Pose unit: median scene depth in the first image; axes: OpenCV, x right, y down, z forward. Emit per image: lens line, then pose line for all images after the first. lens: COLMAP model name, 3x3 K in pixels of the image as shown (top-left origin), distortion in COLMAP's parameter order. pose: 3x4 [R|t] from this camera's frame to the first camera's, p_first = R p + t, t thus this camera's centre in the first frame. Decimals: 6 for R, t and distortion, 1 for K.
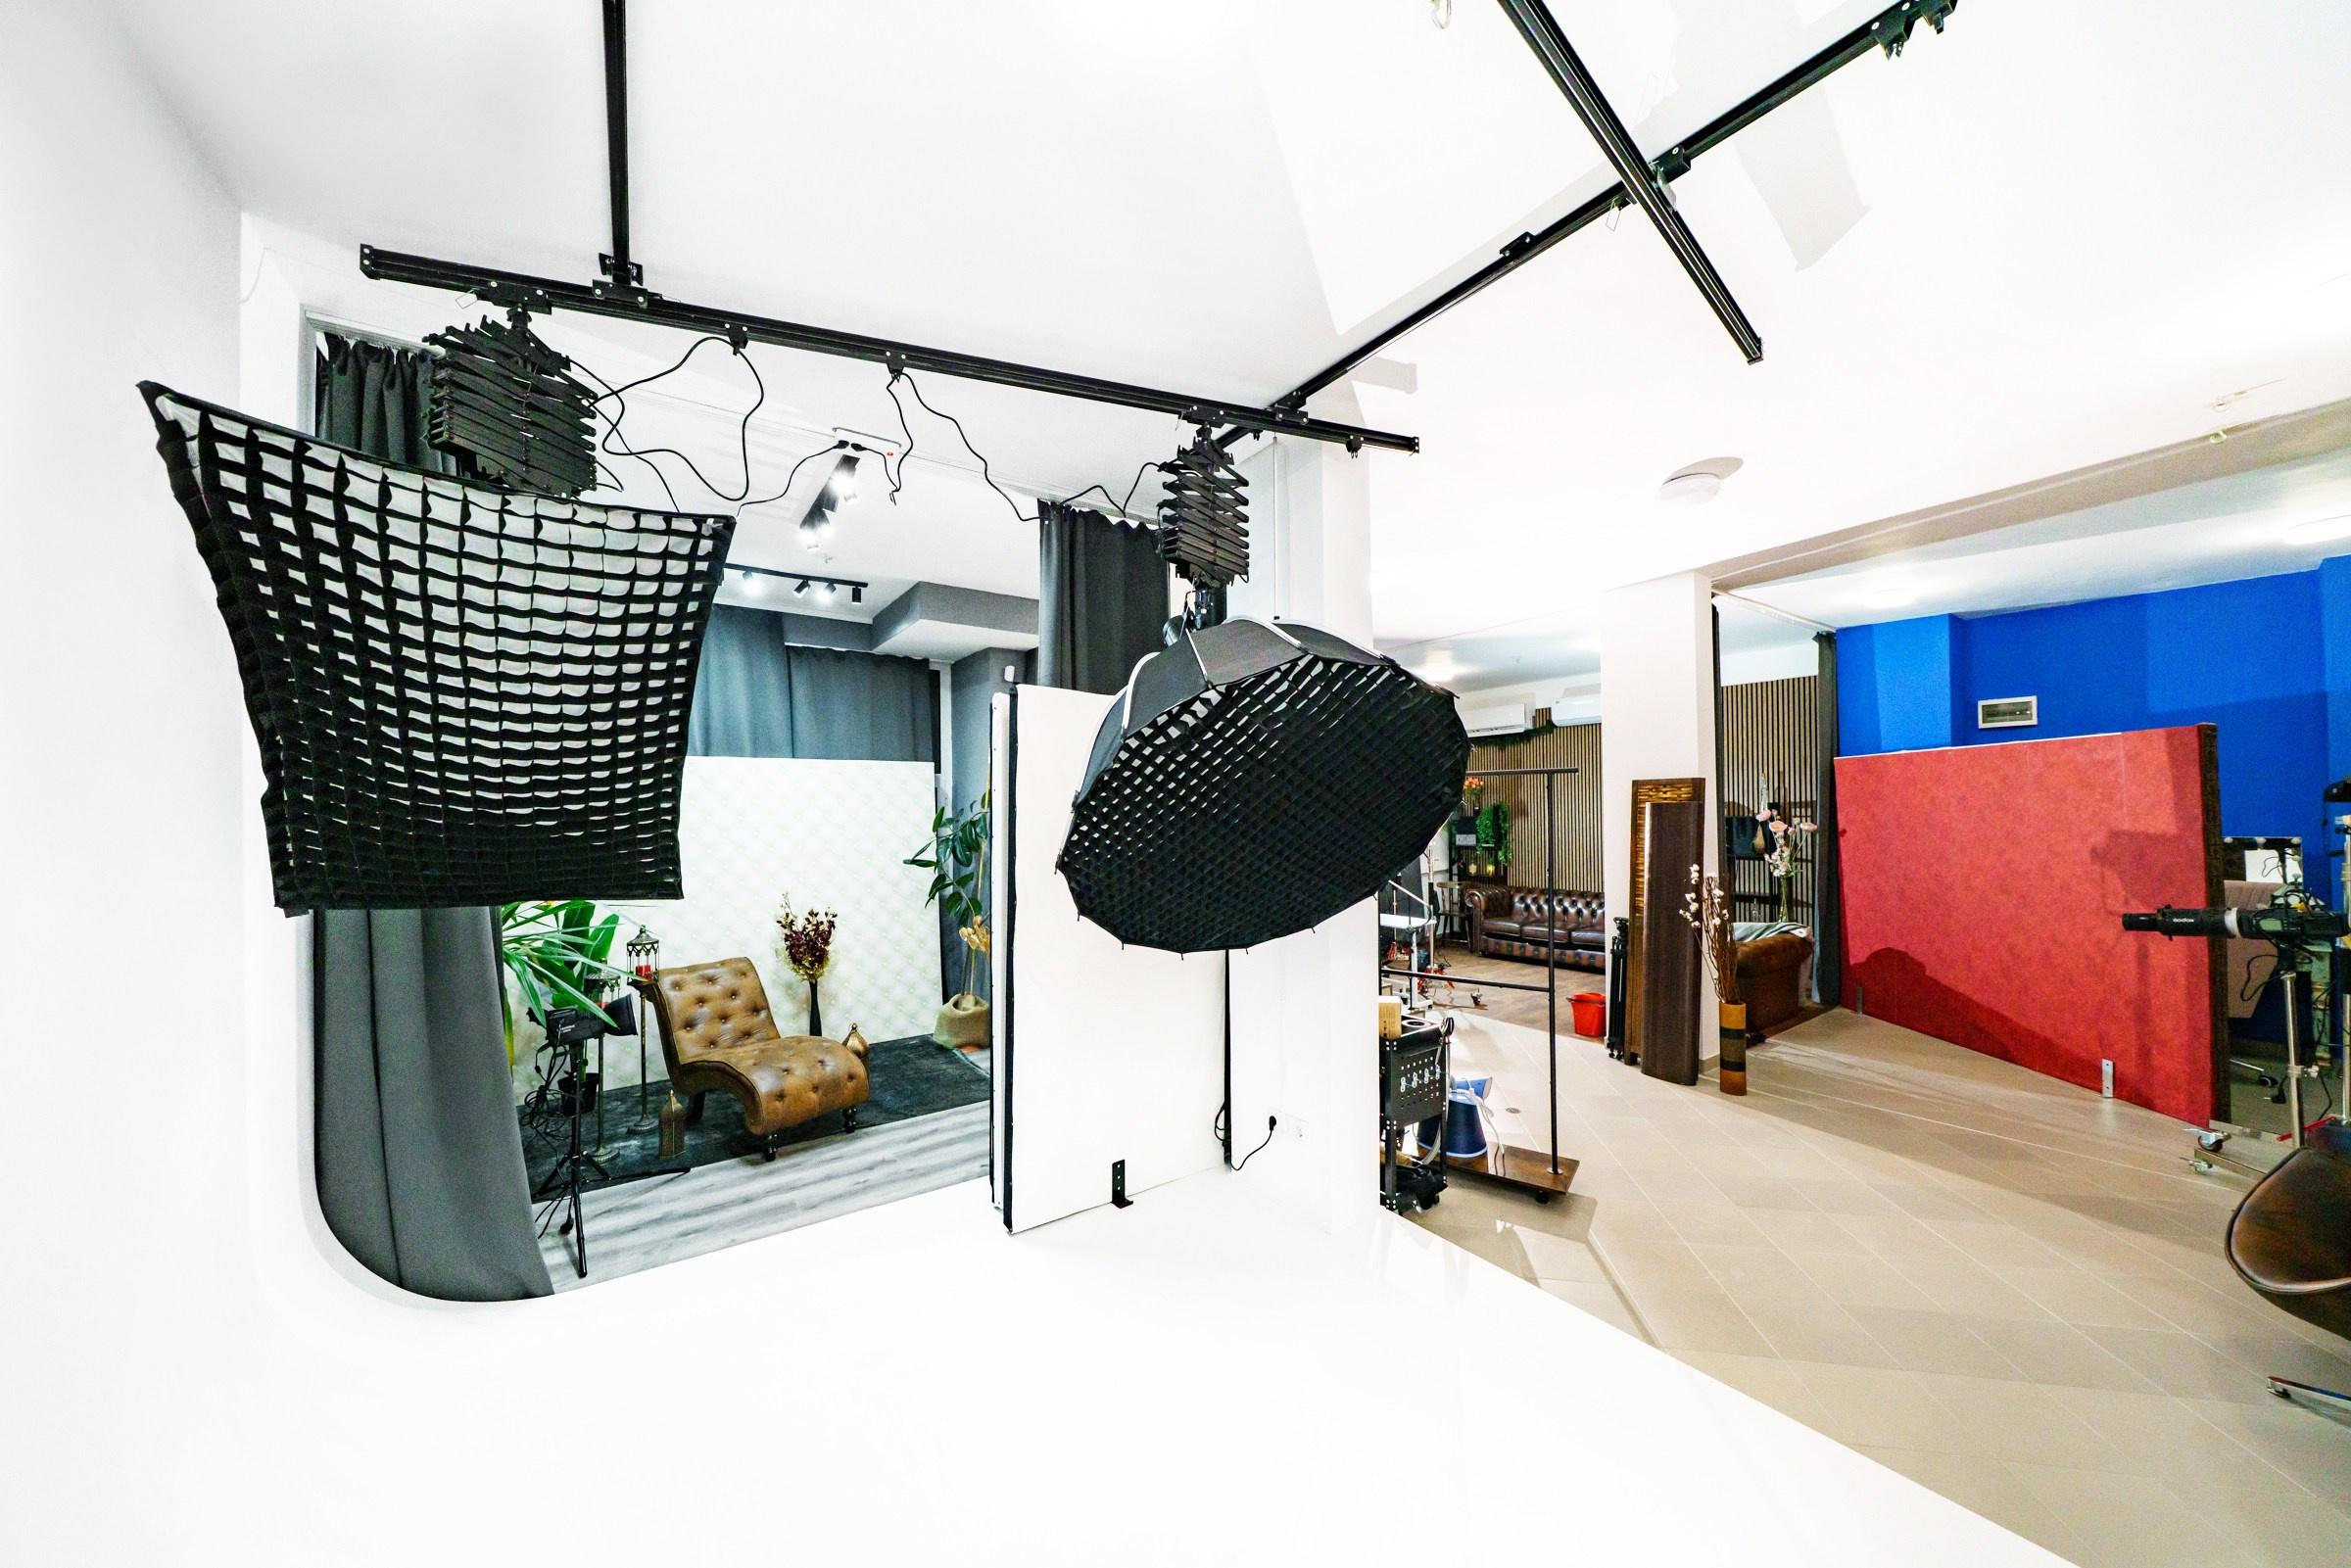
lens RADIAL K [[795.6, 0, 1181.5], [0, 795.6, 809.3], [0, 0, 1]] dist [-0.003677, 0.000235]
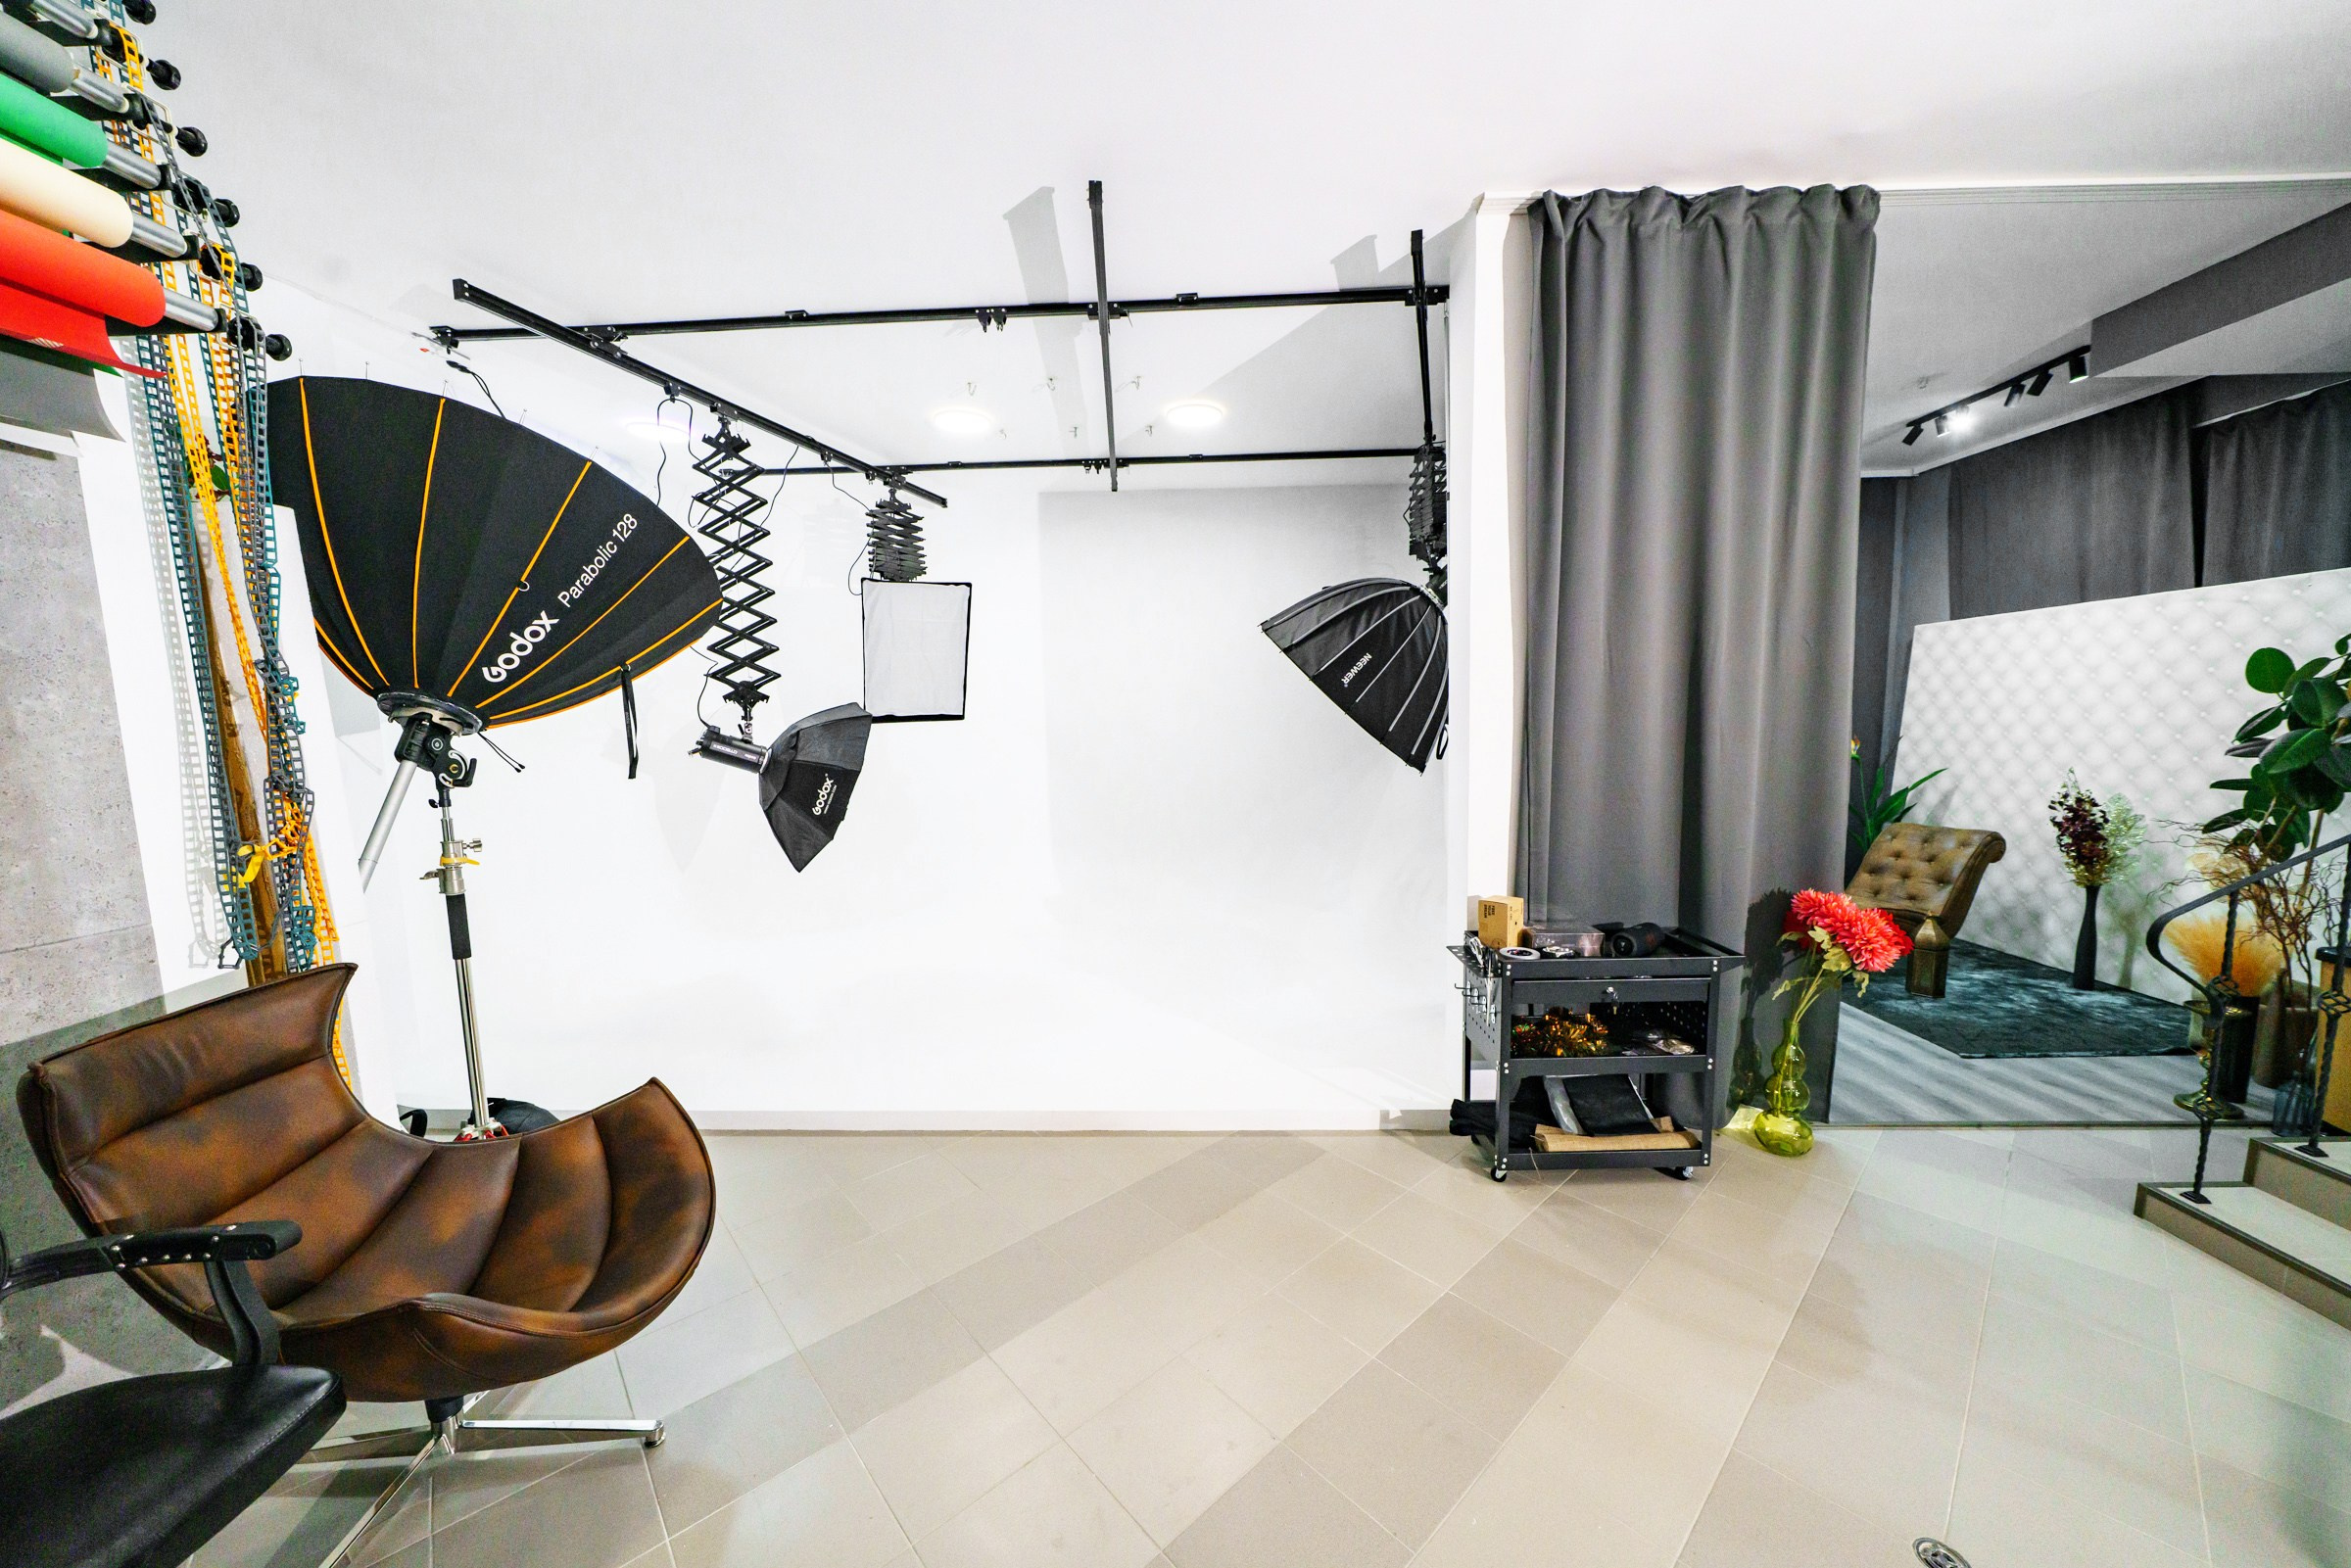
lens RADIAL K [[821.8, 0, 1202.7], [0, 821.8, 808.3], [0, 0, 1]] dist [-0.004367, -0.000501]
pose [[-0.598704, 0.108415, -0.793599, 0.658829], [0.025631, 0.992883, 0.116303, 0.024049], [0.800560, 0.049290, -0.597222, 0.752661]]
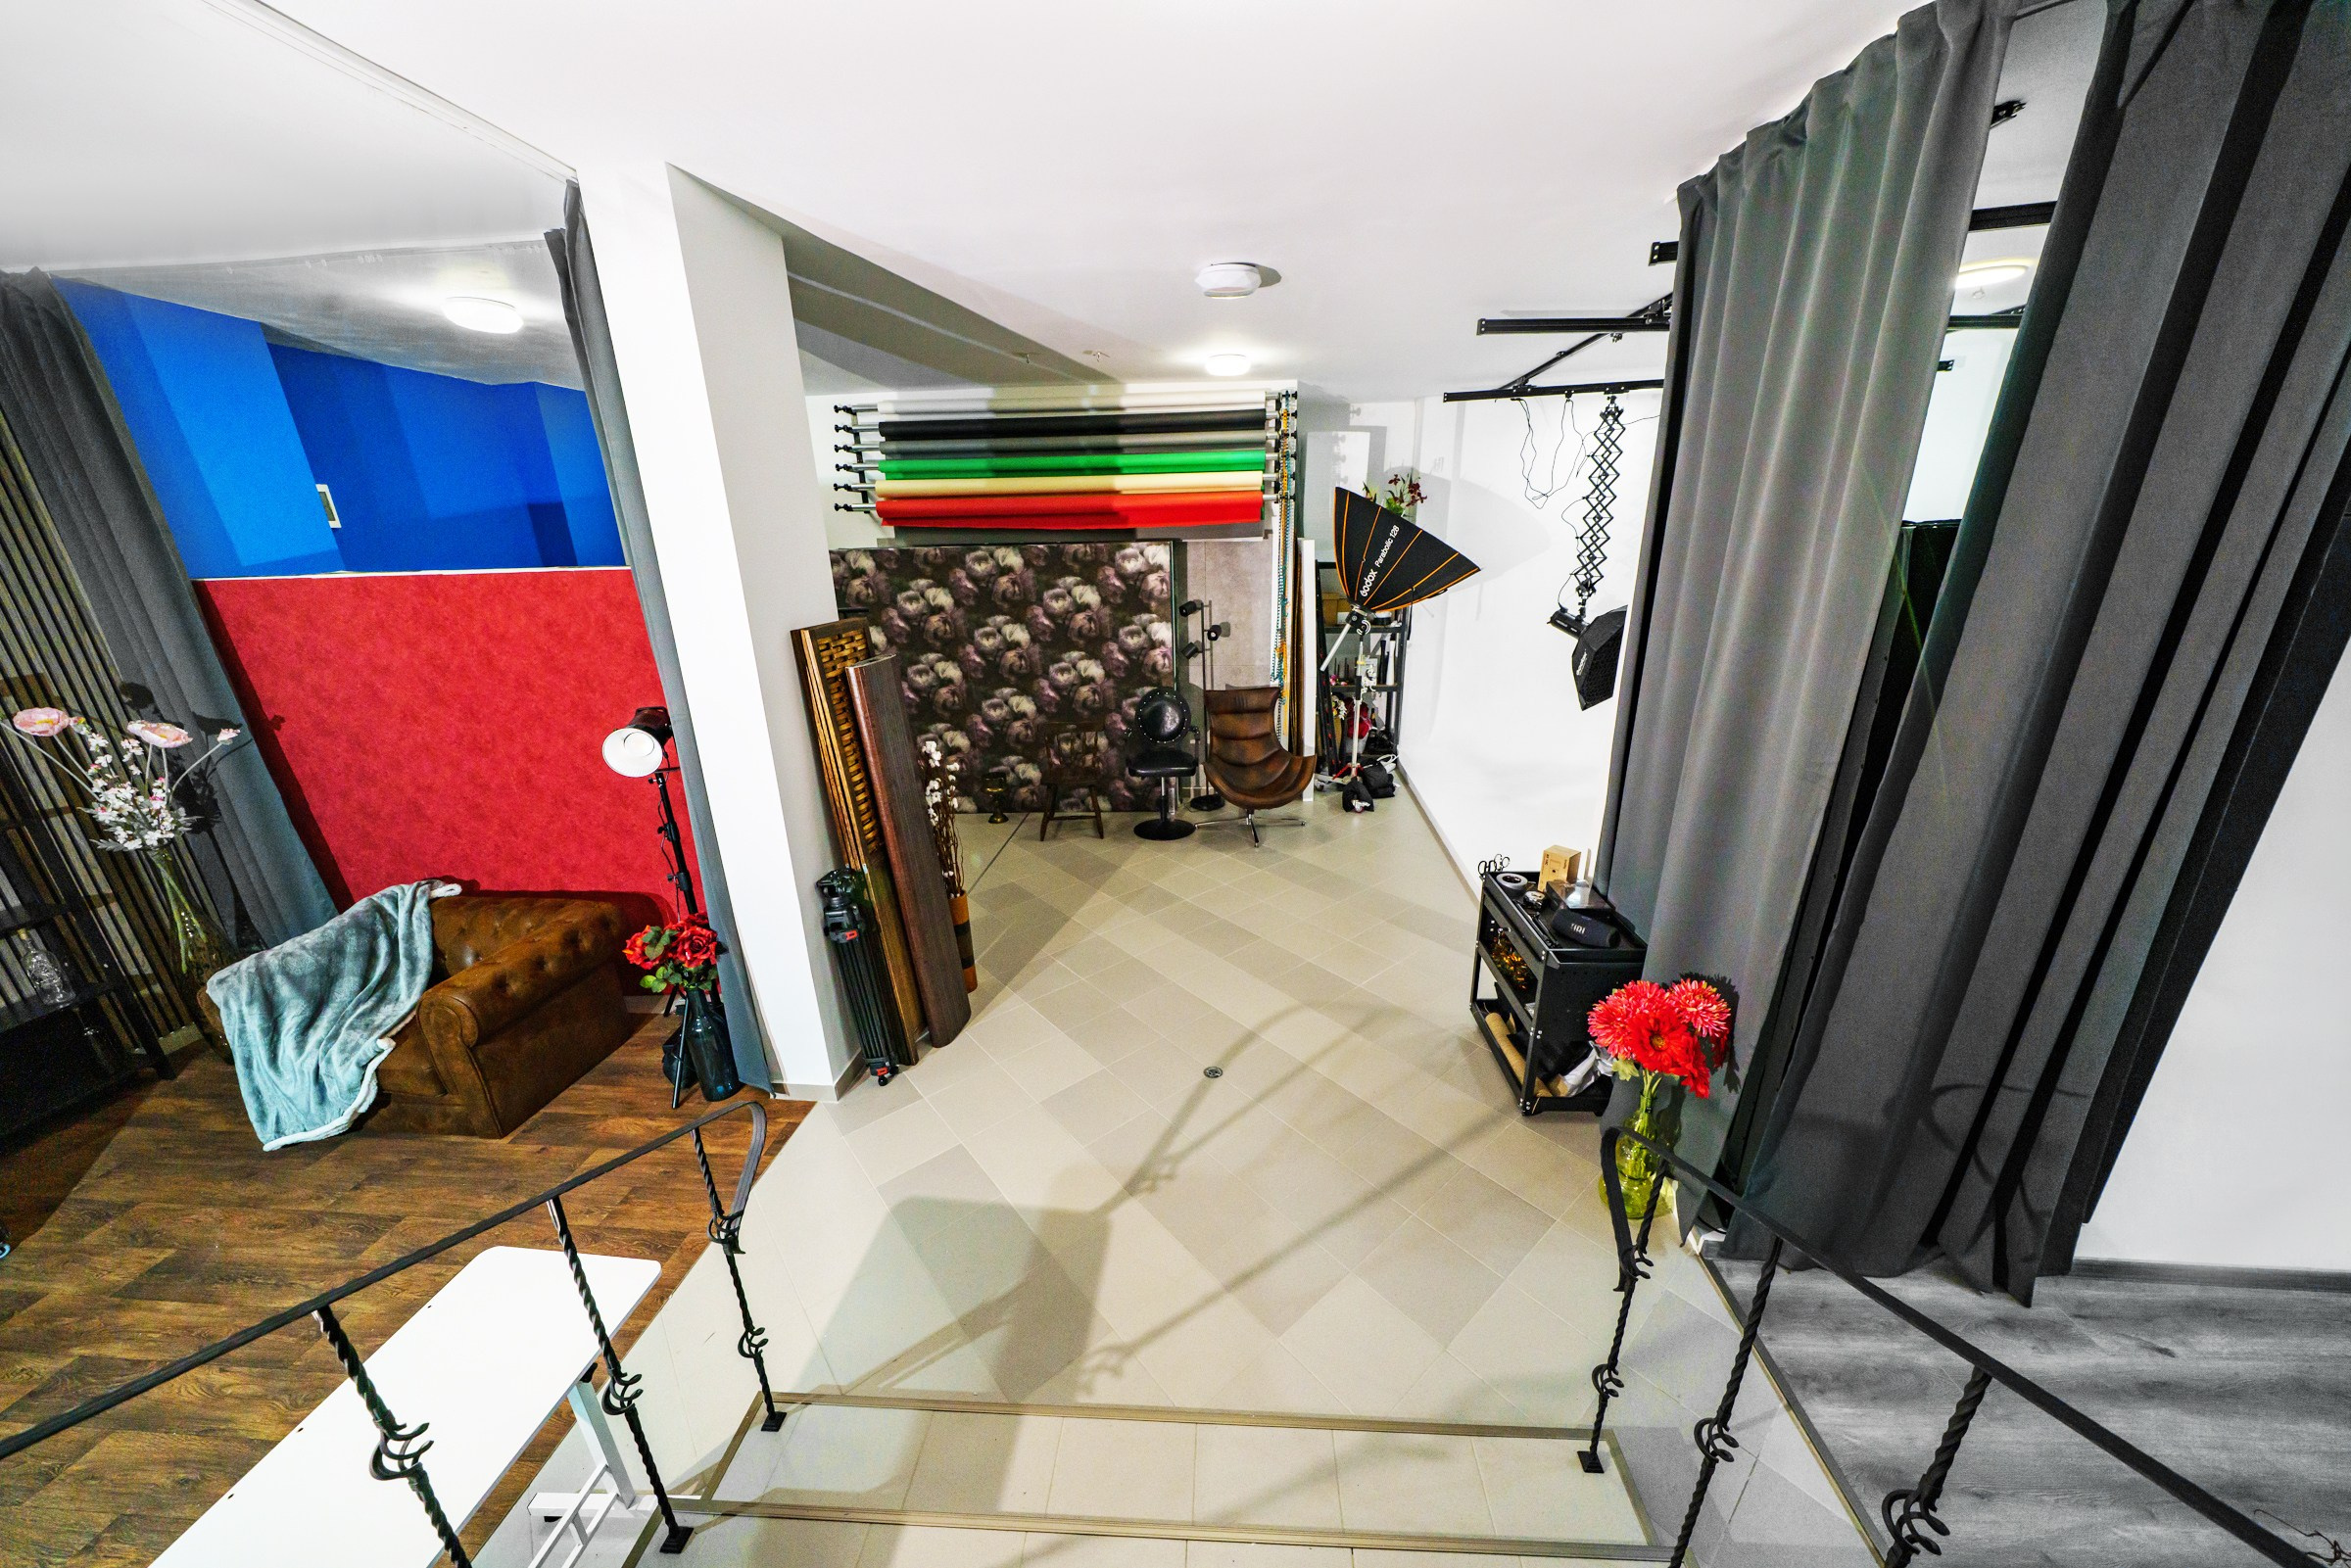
lens RADIAL K [[795.6, 0, 1184.4], [0, 795.6, 803.6], [0, 0, 1]] dist [-0.003677, 0.000235]
pose [[-0.773427, -0.183262, 0.606816, 0.016891], [0.028007, 0.946482, 0.321539, -0.088444], [-0.633267, 0.265682, -0.726902, 1.201744]]
